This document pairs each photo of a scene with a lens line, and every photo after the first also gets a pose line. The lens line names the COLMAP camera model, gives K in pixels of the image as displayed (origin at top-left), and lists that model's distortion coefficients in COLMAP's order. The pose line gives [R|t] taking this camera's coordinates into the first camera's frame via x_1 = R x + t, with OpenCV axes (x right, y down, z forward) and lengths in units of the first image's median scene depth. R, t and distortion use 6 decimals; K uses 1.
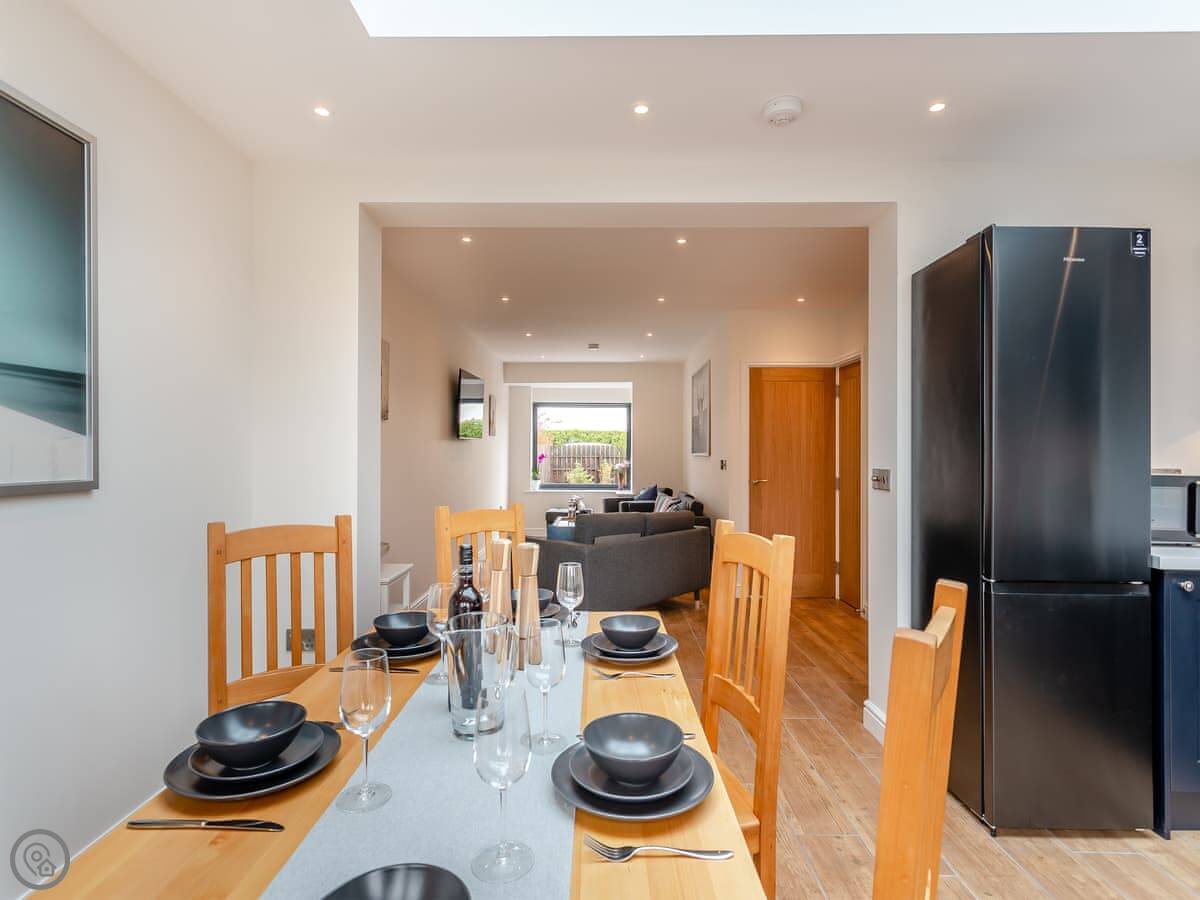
lens RADIAL K [[625.4, 0, 593.4], [0, 625.4, 447.3], [0, 0, 1]] dist [0.003662, 0.000114]
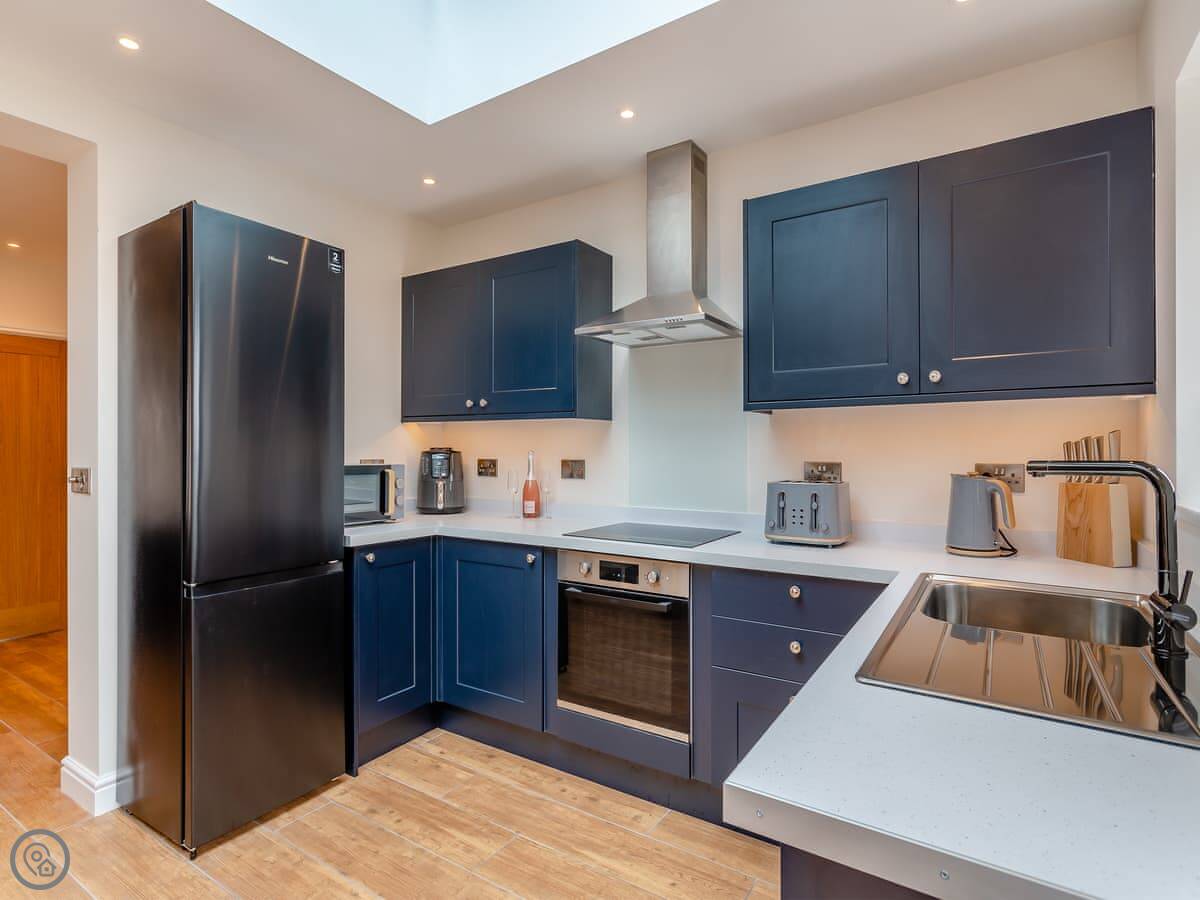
lens RADIAL K [[625.4, 0, 593.4], [0, 625.4, 447.3], [0, 0, 1]] dist [0.003662, 0.000114]
pose [[0.536833, -0.006492, 0.843664, 0.168464], [-0.001208, 0.999963, 0.008463, 0.000381], [-0.843688, -0.005562, 0.536806, 0.002908]]
